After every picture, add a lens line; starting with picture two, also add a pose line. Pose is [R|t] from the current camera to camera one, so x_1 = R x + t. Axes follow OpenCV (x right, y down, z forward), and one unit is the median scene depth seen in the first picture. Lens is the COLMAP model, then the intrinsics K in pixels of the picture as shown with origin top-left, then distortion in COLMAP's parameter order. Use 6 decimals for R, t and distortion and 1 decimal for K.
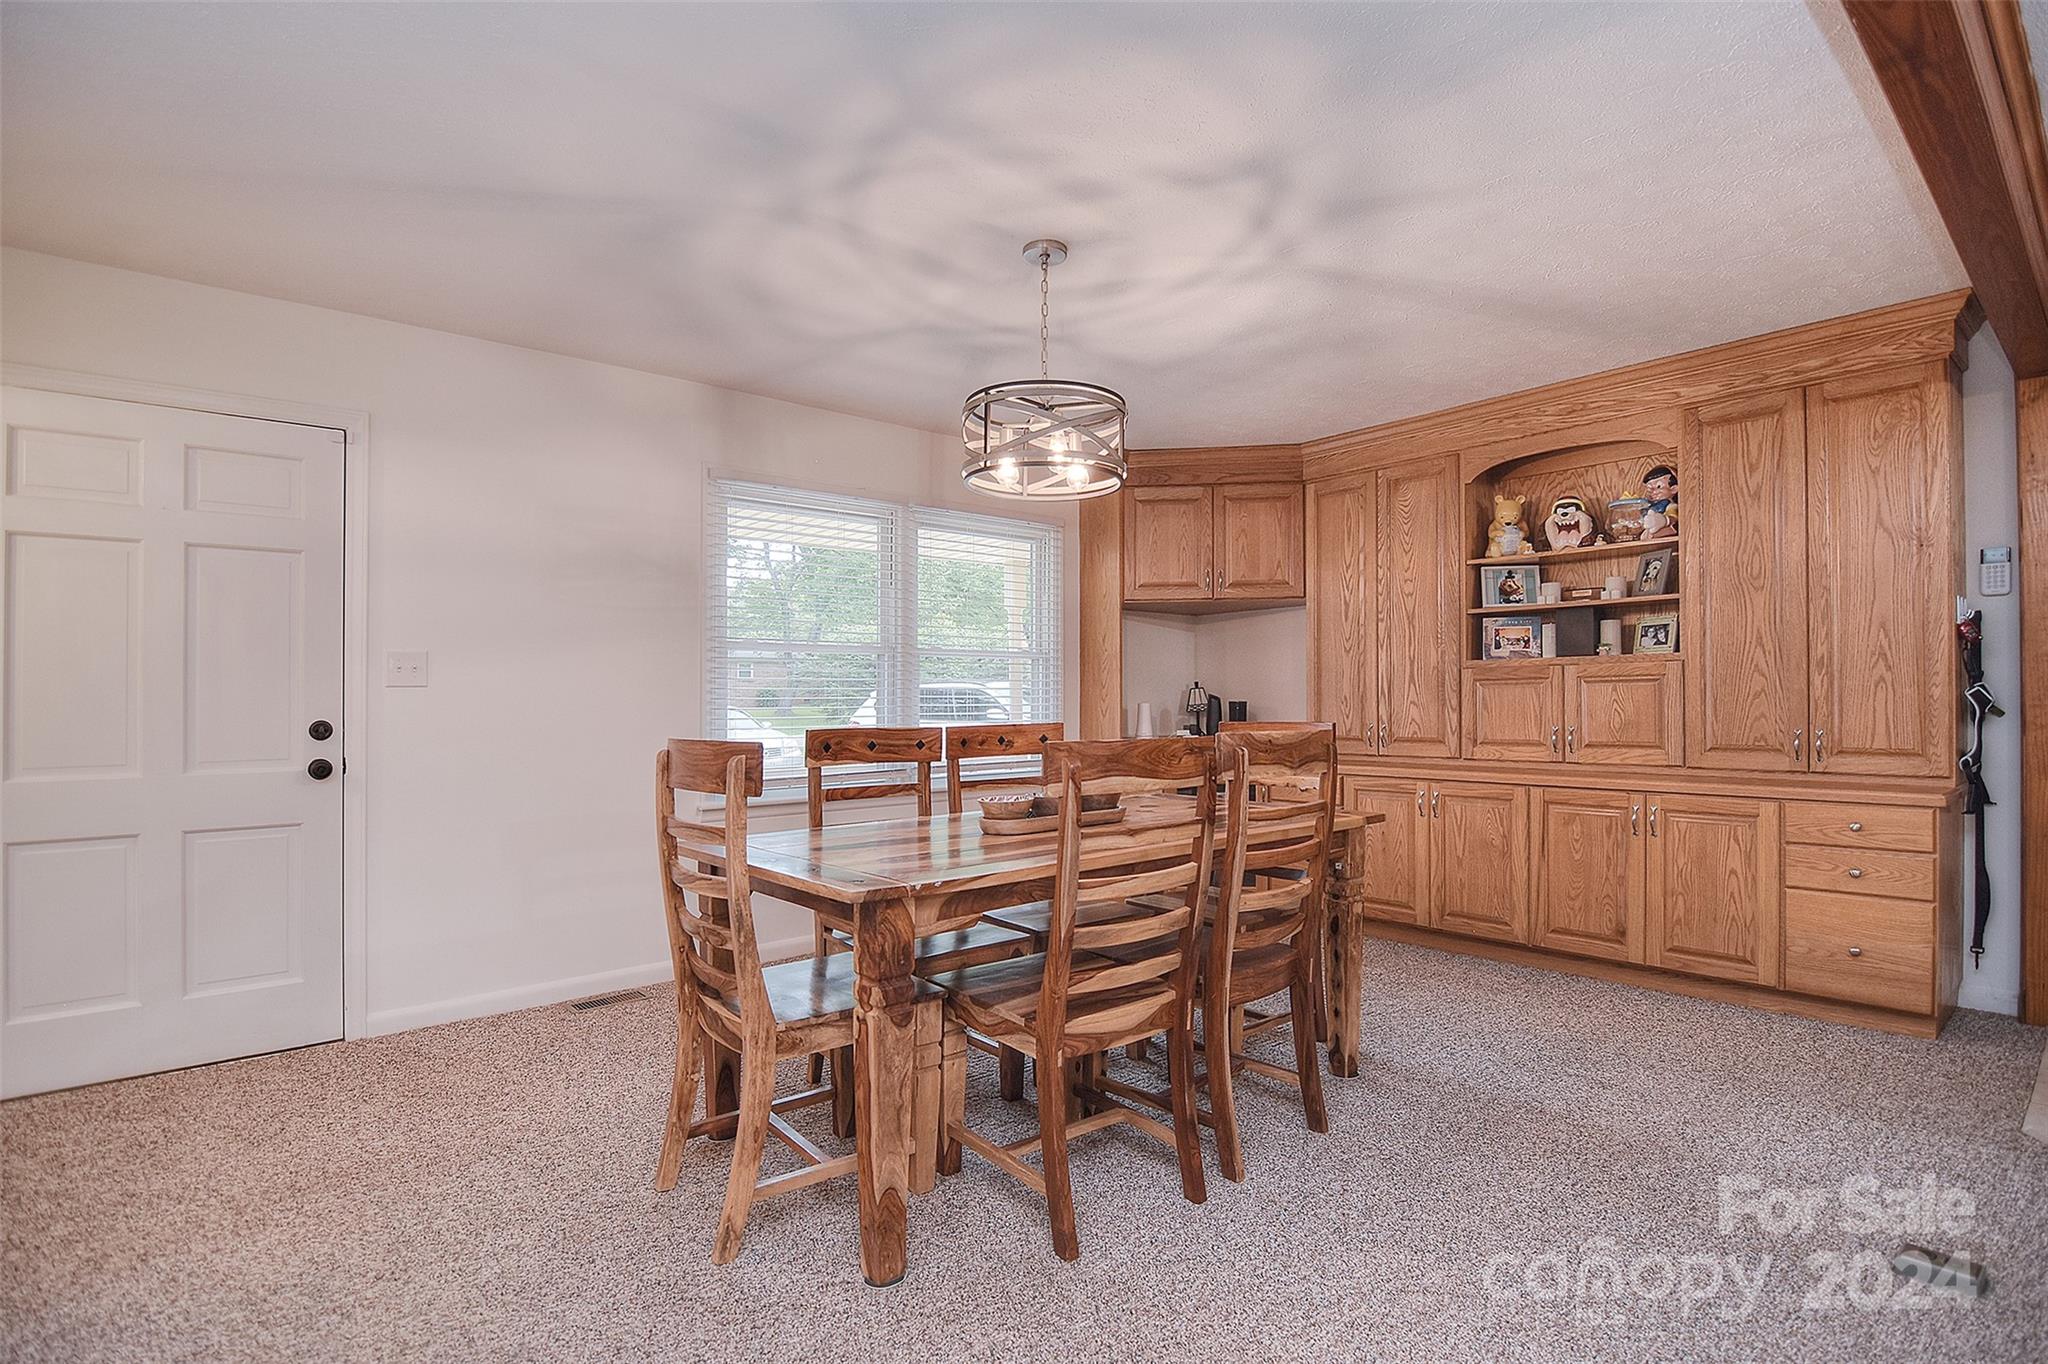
lens RADIAL K [[985.3, 0, 1016.4], [0, 985.3, 707.2], [0, 0, 1]] dist [-0.005860, -0.005623]
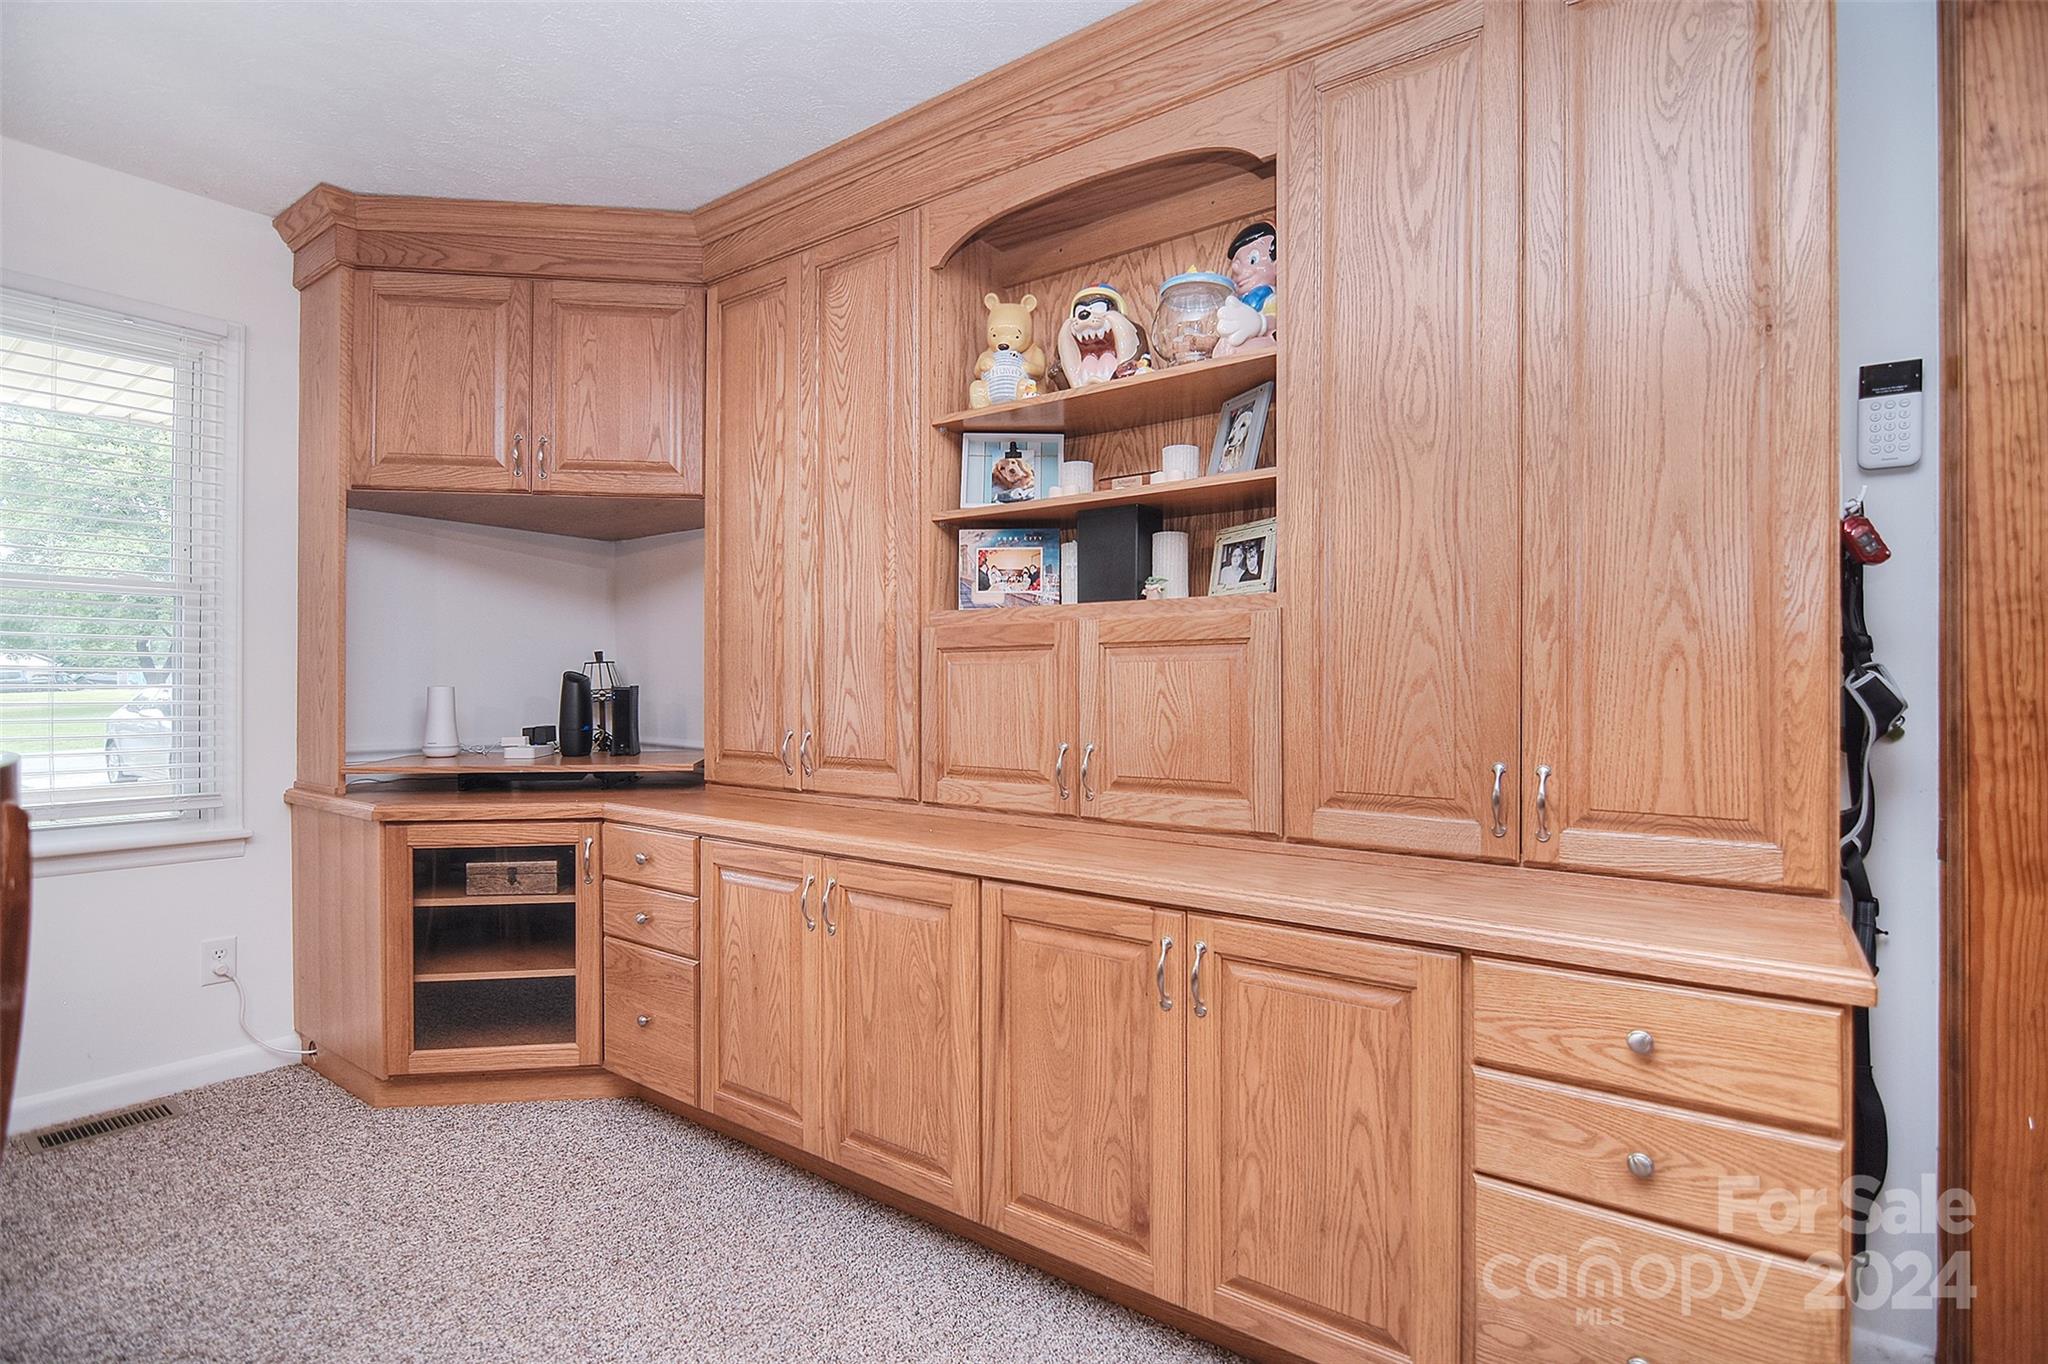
lens RADIAL K [[985.3, 0, 1006.6], [0, 985.3, 687.8], [0, 0, 1]] dist [-0.005860, -0.005623]
pose [[0.973030, 0.012300, 0.230352, 0.421003], [-0.011522, 0.999922, -0.004722, -0.005815], [-0.230393, 0.001941, 0.973096, 0.544368]]
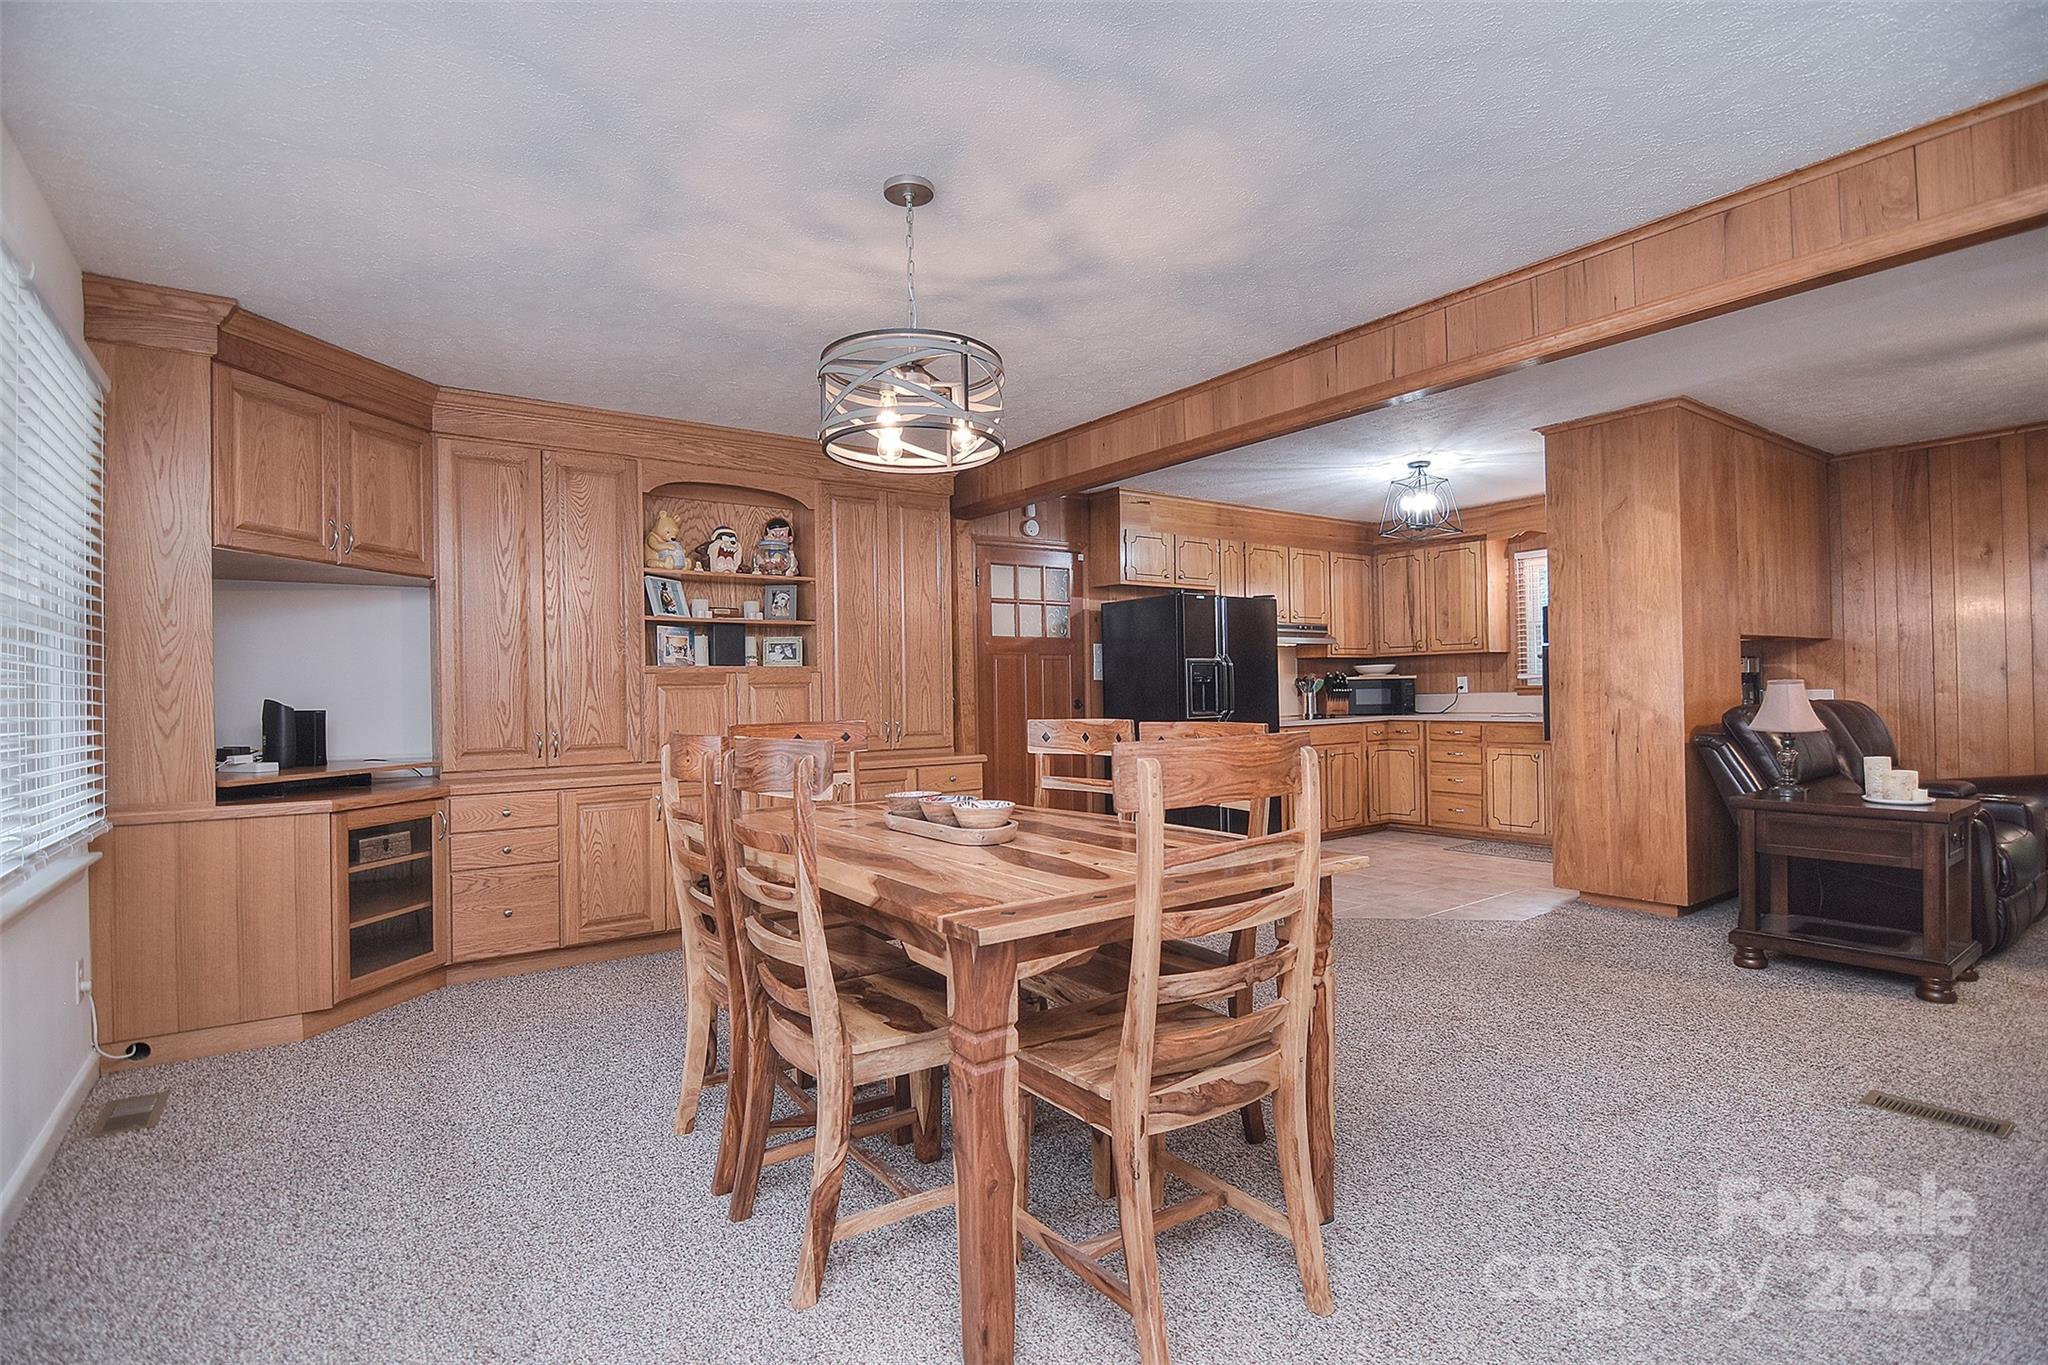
lens RADIAL K [[985.3, 0, 1037.0], [0, 985.3, 689.1], [0, 0, 1]] dist [-0.005860, -0.005623]
pose [[0.074677, 0.015420, 0.997089, -0.590315], [0.024235, 0.999557, -0.017273, 0.005162], [-0.996913, 0.025455, 0.074270, 0.579772]]
